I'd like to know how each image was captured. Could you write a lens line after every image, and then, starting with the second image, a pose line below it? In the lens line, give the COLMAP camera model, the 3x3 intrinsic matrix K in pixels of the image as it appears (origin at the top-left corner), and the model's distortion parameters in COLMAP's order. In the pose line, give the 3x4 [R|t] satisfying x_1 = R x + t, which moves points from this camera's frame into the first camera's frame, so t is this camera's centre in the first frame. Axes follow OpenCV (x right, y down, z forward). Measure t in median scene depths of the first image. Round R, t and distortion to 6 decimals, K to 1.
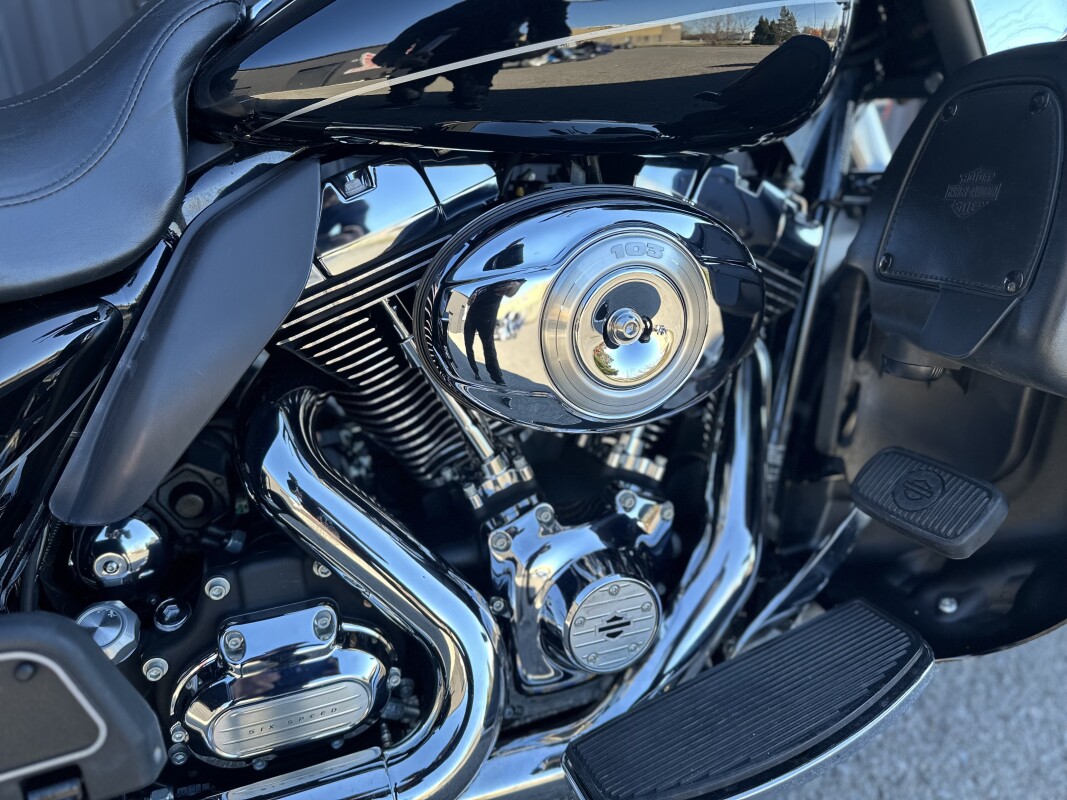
lens RADIAL K [[761.9, 0, 533.5], [0, 761.9, 400.0], [0, 0, 1]] dist [0.034452, -0.040726]
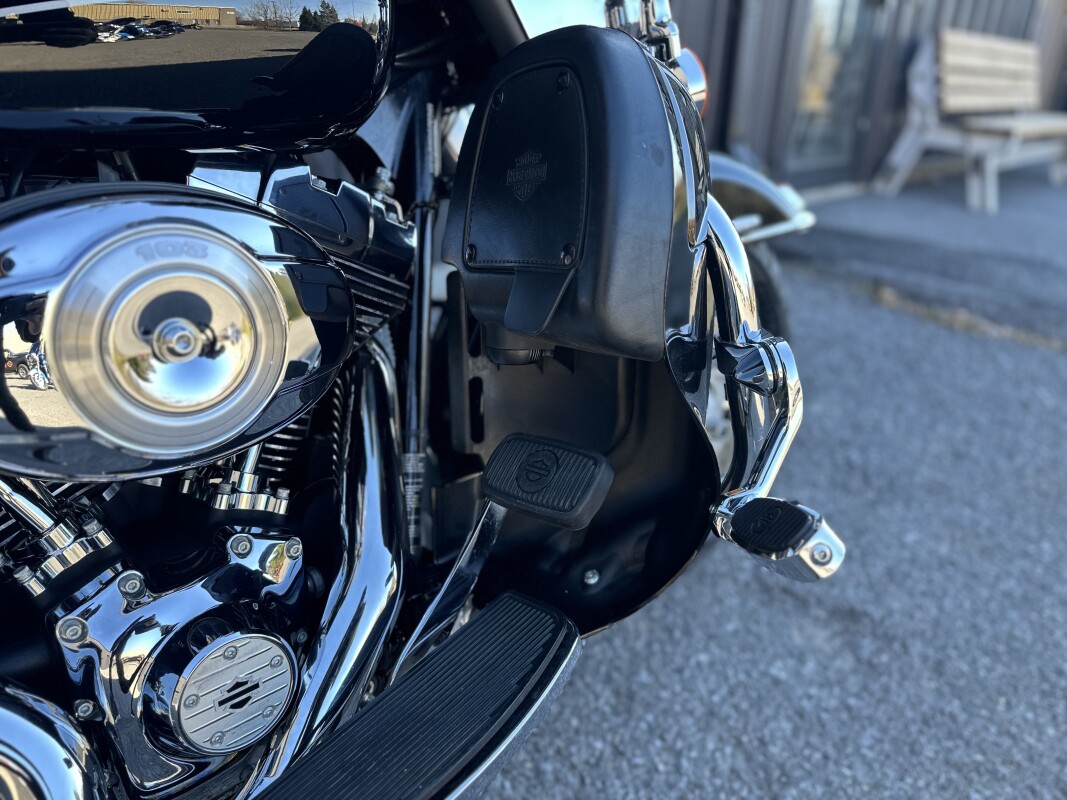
lens RADIAL K [[752.5, 0, 533.5], [0, 752.5, 400.0], [0, 0, 1]] dist [0.091782, -0.109486]
pose [[0.921878, -0.144968, 0.359340, 0.140211], [0.164200, 0.986149, -0.023410, 0.043825], [-0.350969, 0.080585, 0.932913, 0.058410]]
